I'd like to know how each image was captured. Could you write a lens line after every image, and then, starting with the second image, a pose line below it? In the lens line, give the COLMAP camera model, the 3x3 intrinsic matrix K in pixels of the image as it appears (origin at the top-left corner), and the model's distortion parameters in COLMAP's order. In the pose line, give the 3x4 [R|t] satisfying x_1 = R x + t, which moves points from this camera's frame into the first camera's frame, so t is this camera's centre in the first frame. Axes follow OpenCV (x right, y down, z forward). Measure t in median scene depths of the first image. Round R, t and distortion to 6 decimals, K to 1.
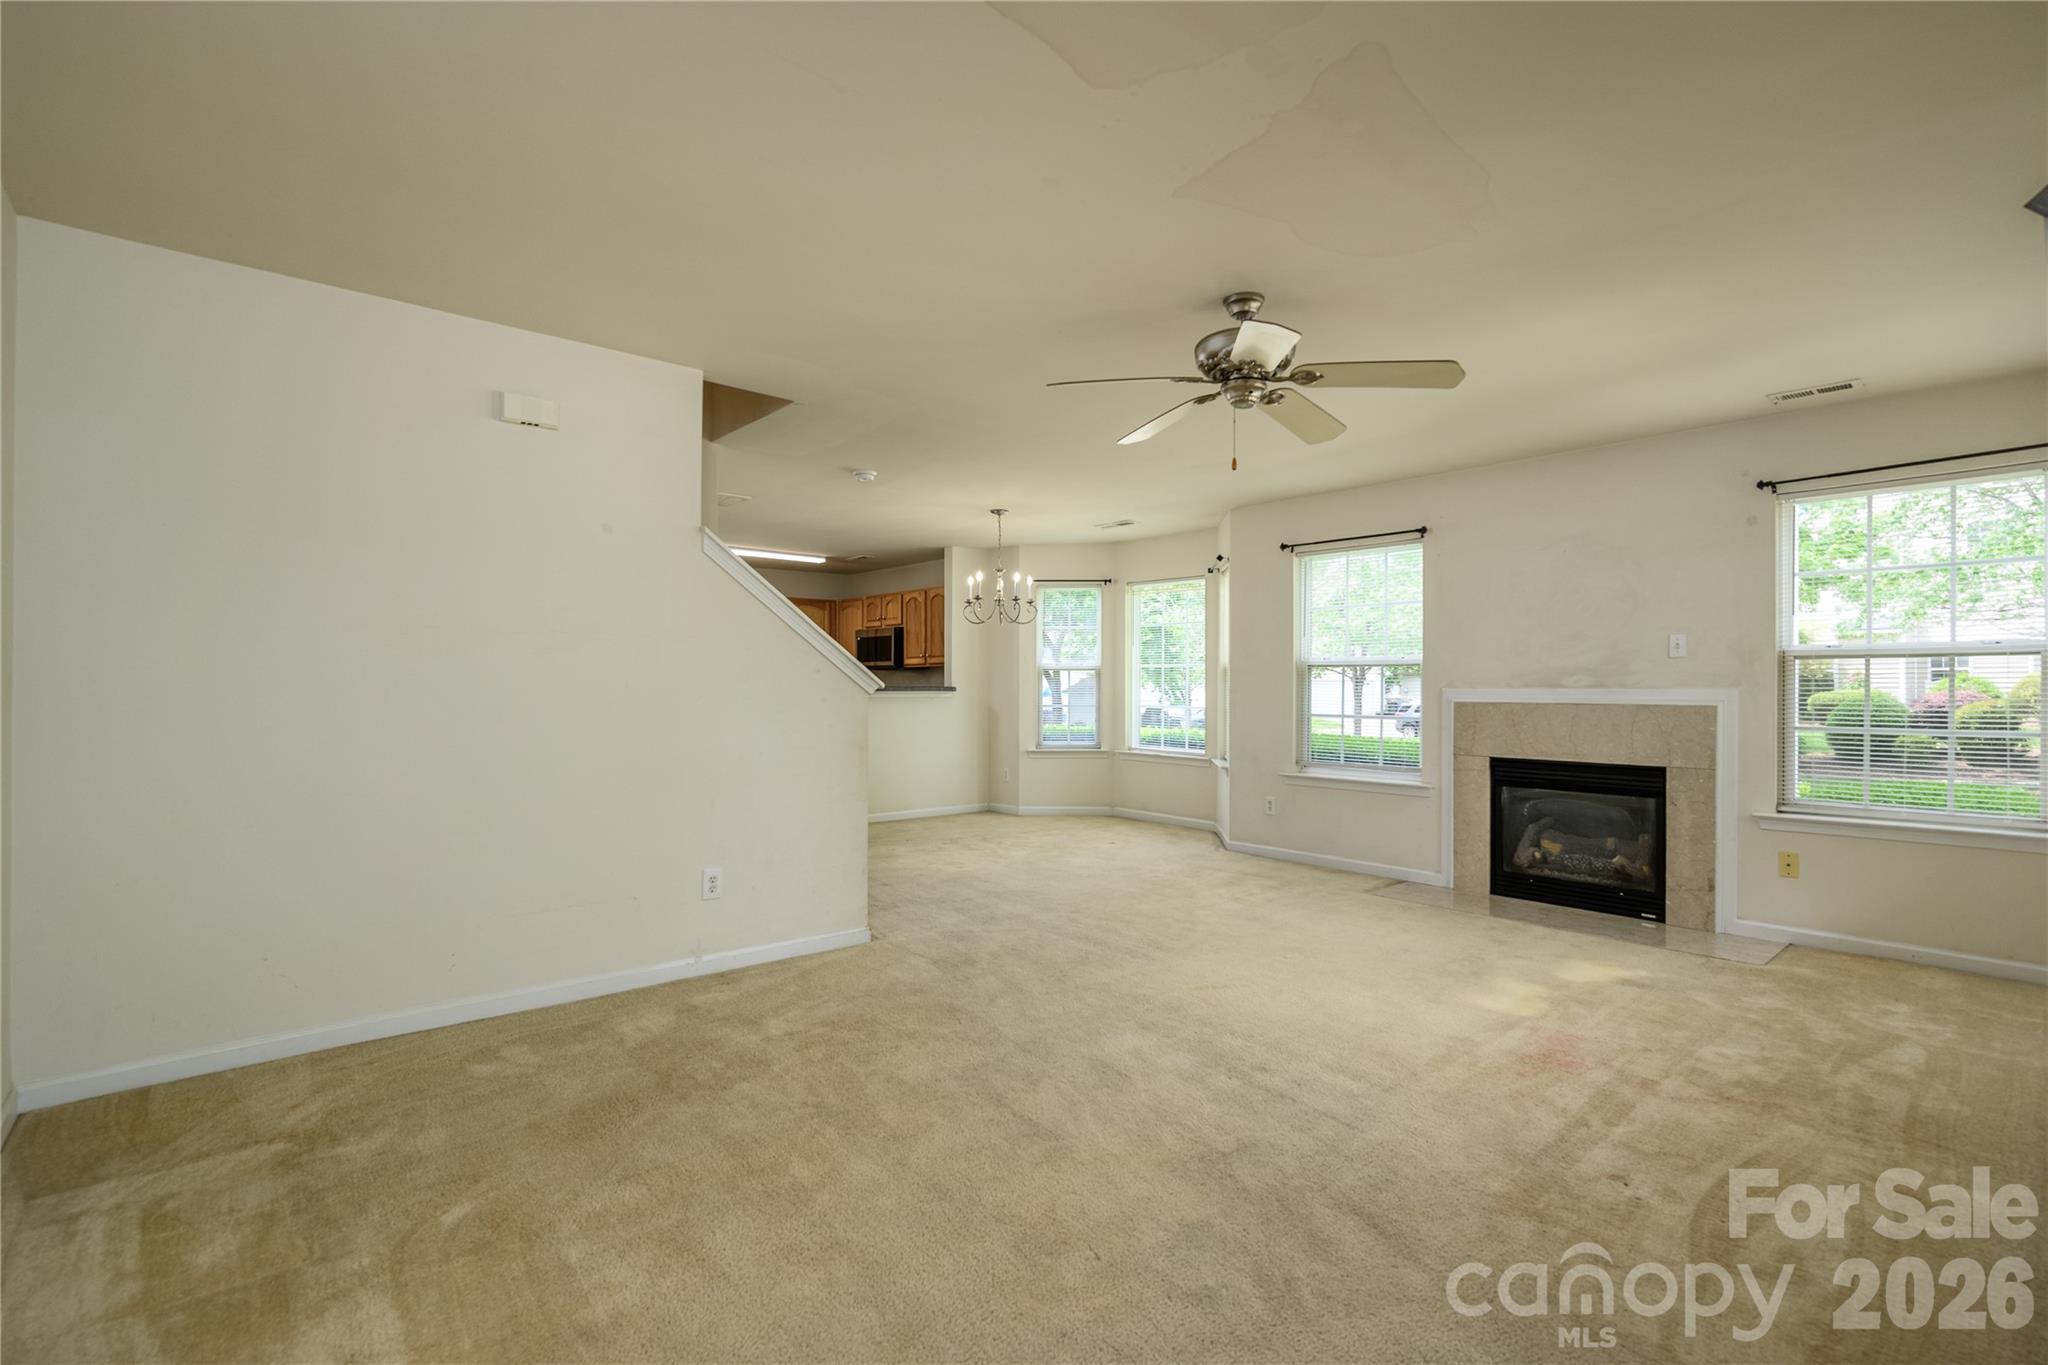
lens RADIAL K [[941.1, 0, 1024.0], [0, 941.1, 682.5], [0, 0, 1]] dist [0.001129, 0.000047]
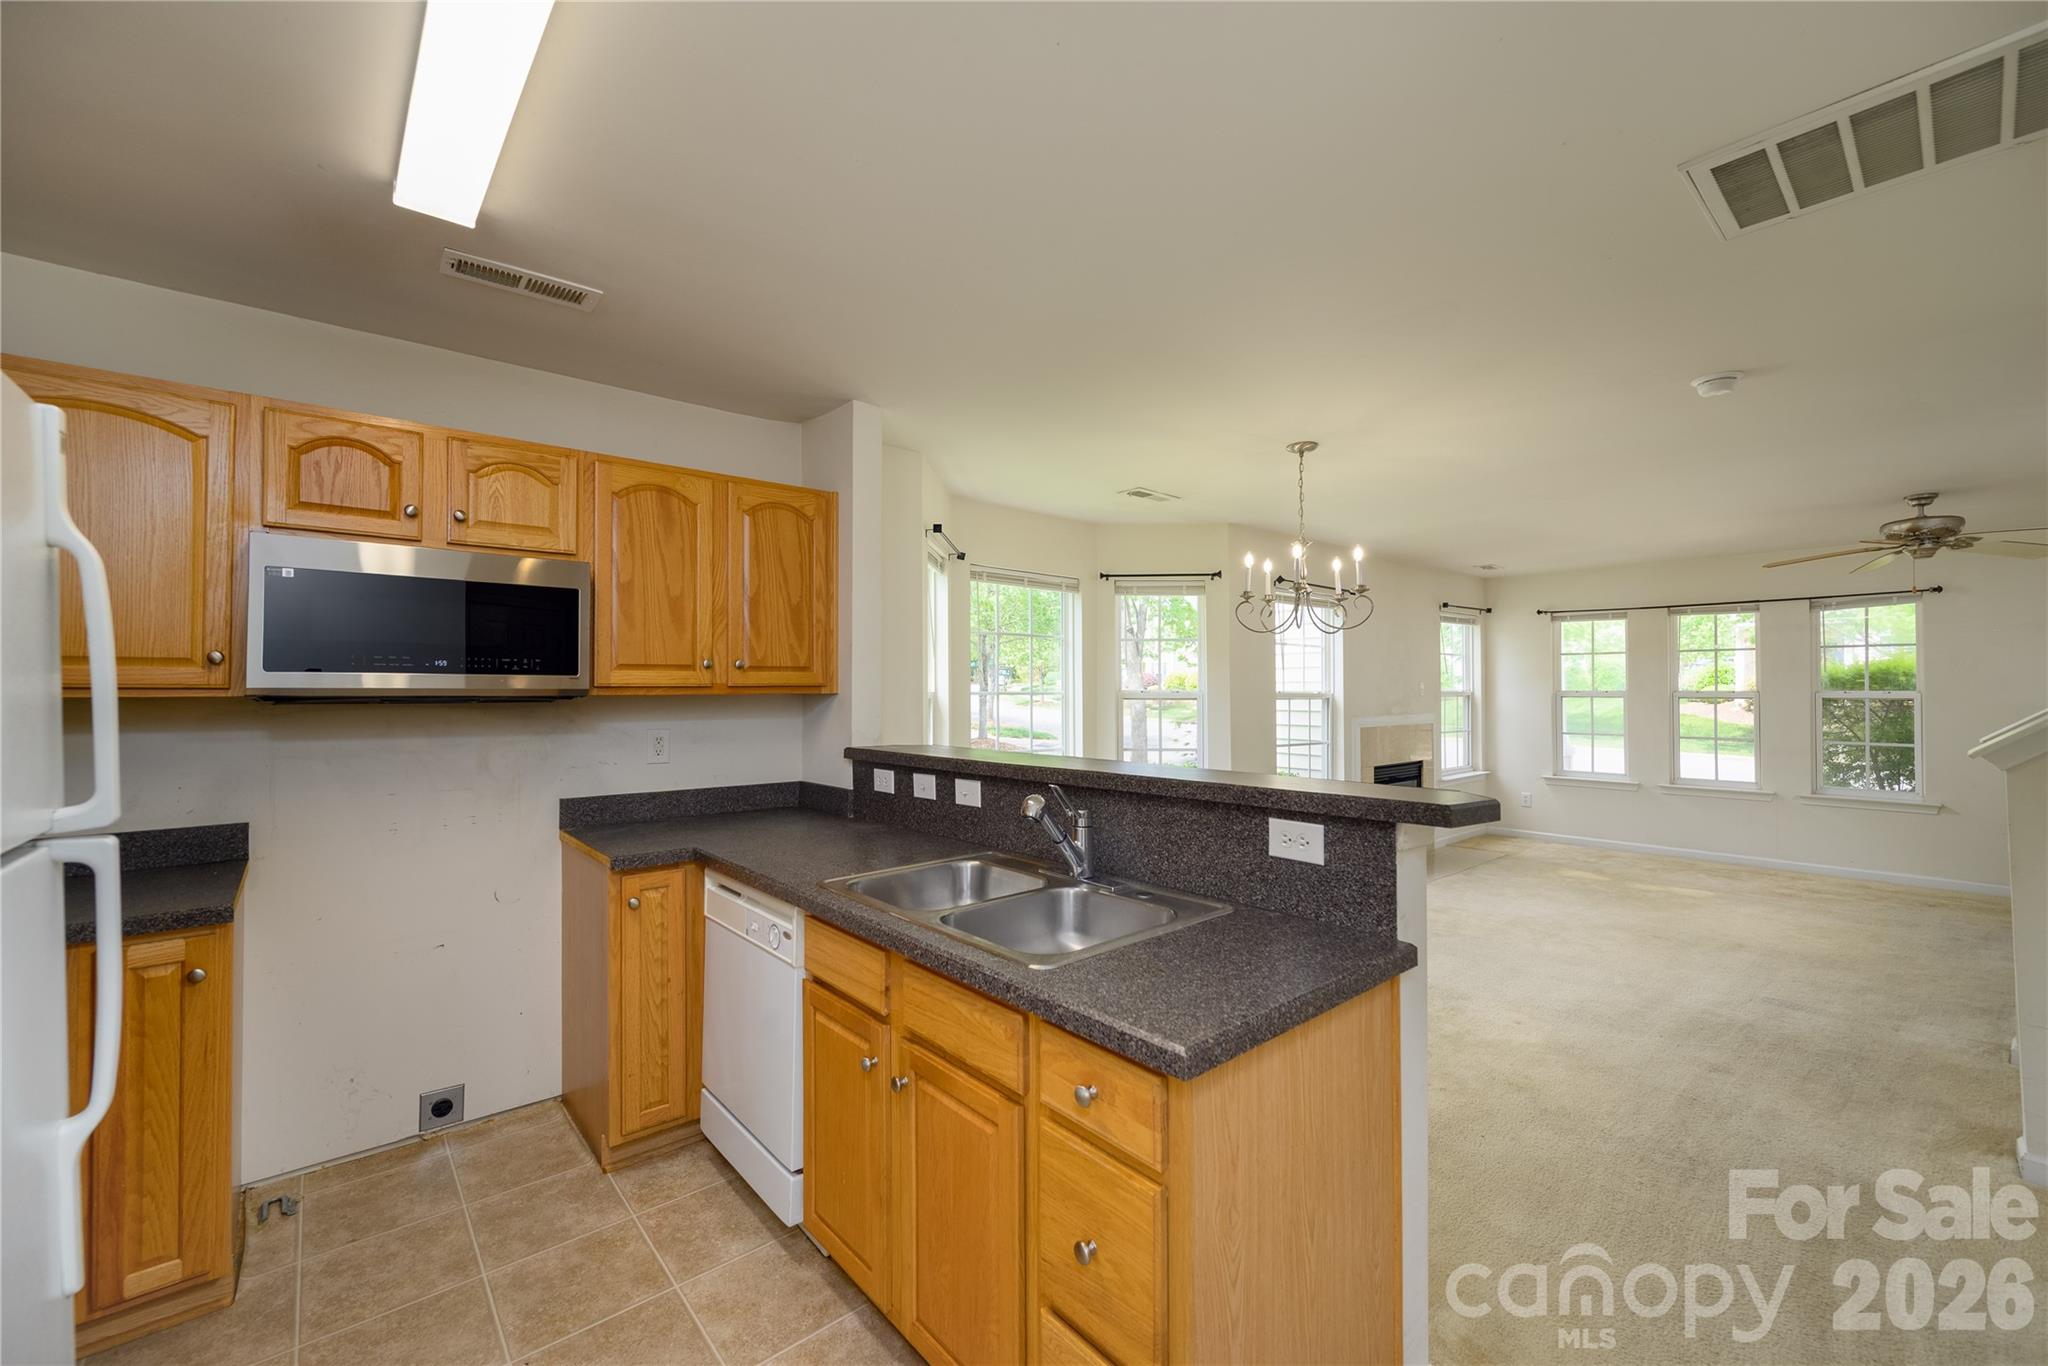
lens RADIAL K [[832.8, 0, 1021.0], [0, 832.8, 676.5], [0, 0, 1]] dist [-0.006489, 0.000091]
pose [[-0.007551, 0.015906, 0.999845, -0.570952], [-0.000541, 0.999873, -0.015911, -0.025608], [-0.999971, -0.000661, -0.007541, 1.218579]]
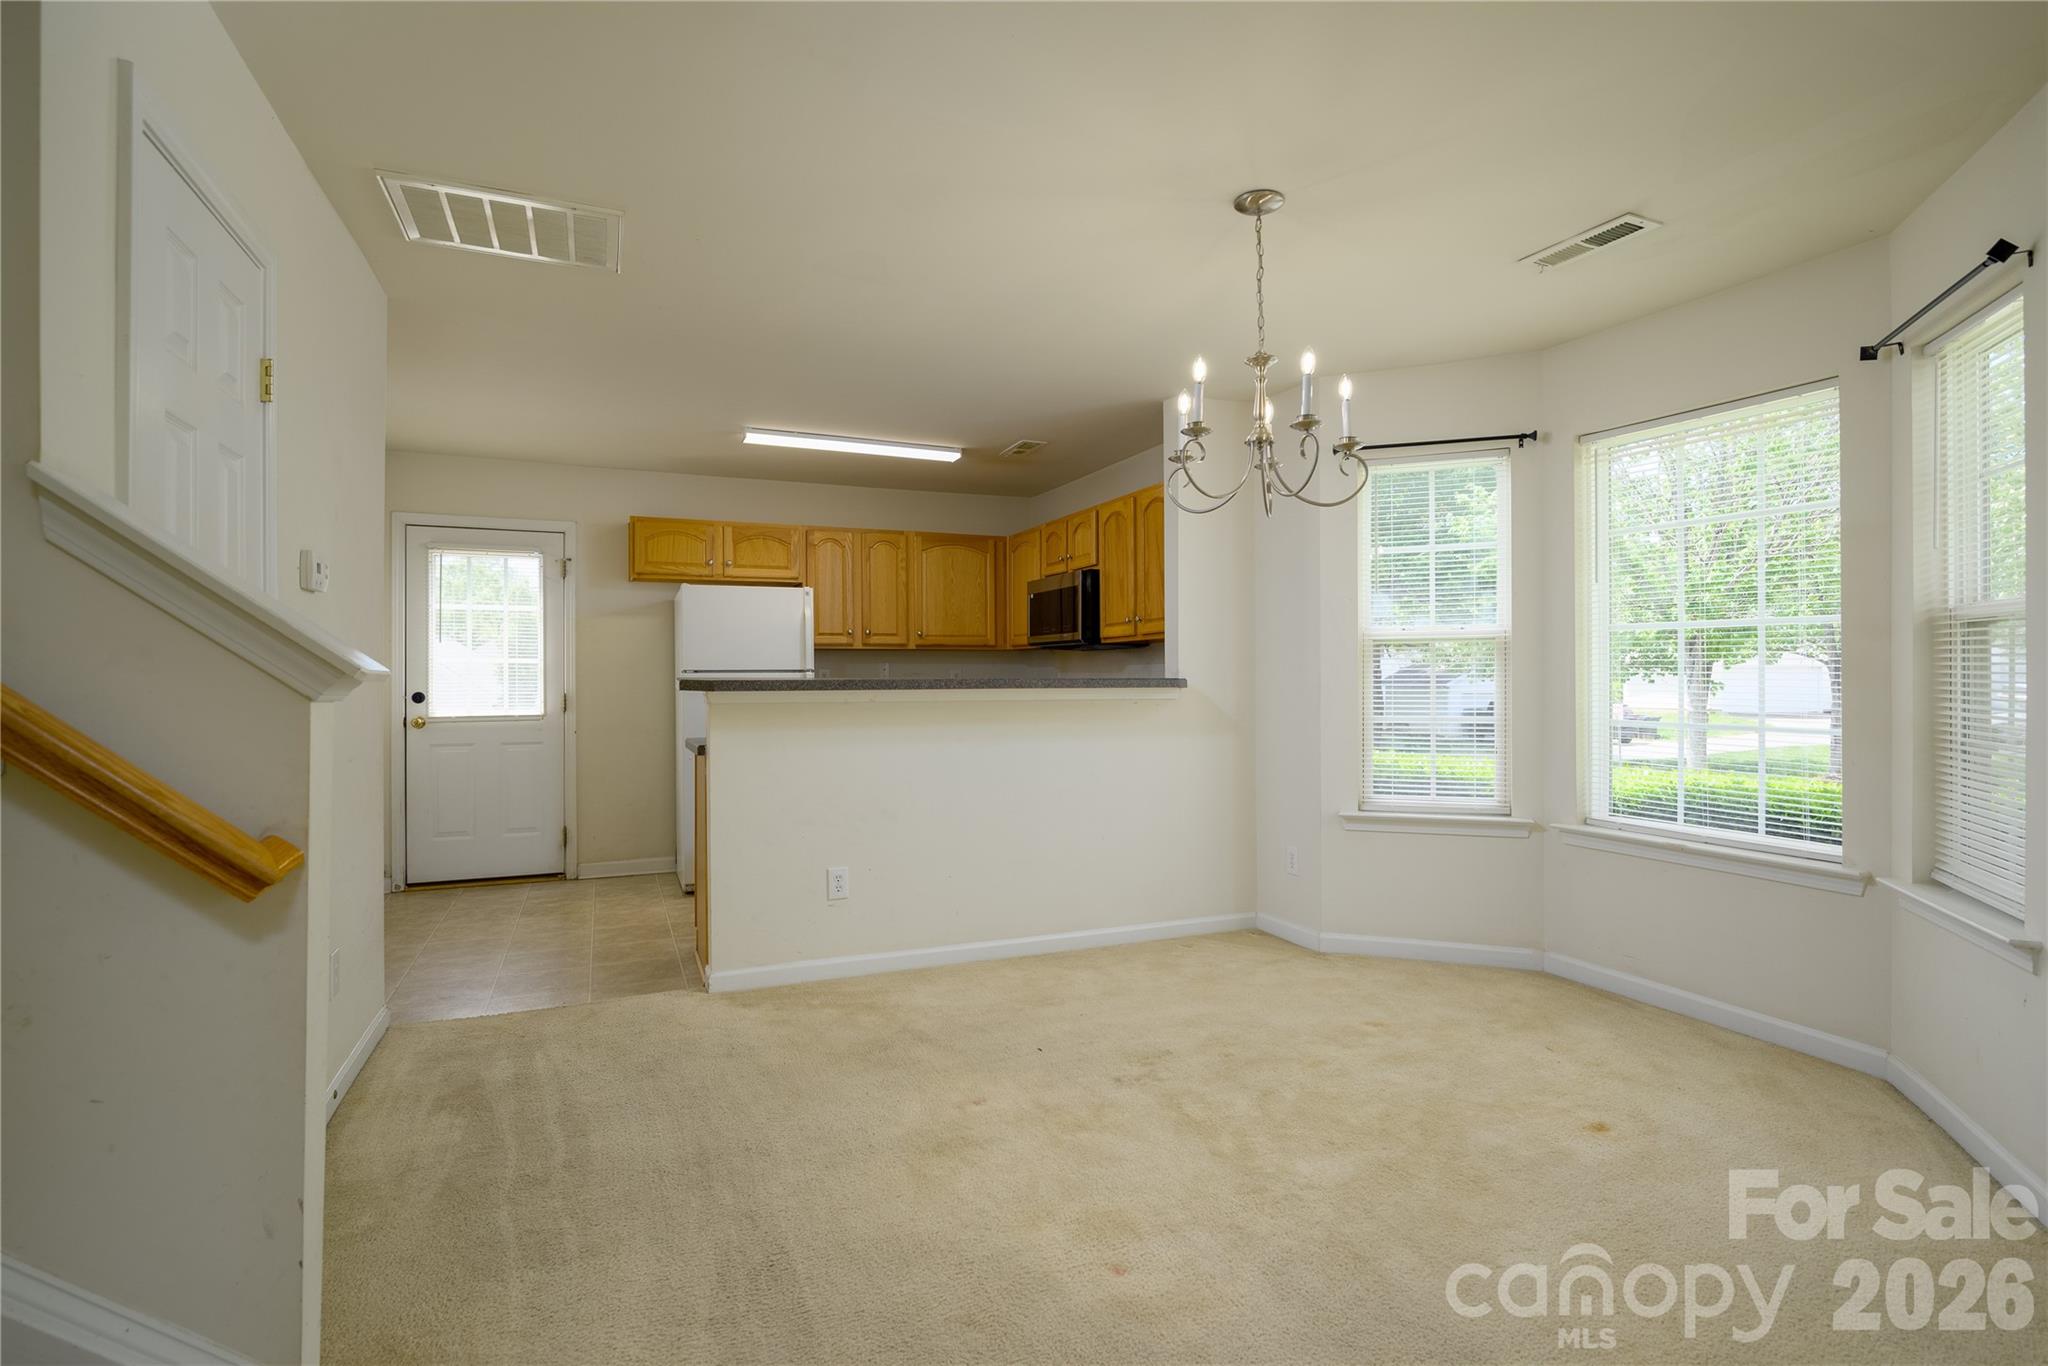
lens RADIAL K [[985.4, 0, 1039.1], [0, 985.4, 685.8], [0, 0, 1]] dist [-0.014638, -0.000196]
pose [[0.959826, -0.002074, -0.280587, -0.002241], [0.006032, 0.999894, 0.013244, 0.001277], [0.280530, -0.014404, 0.959737, 0.624442]]
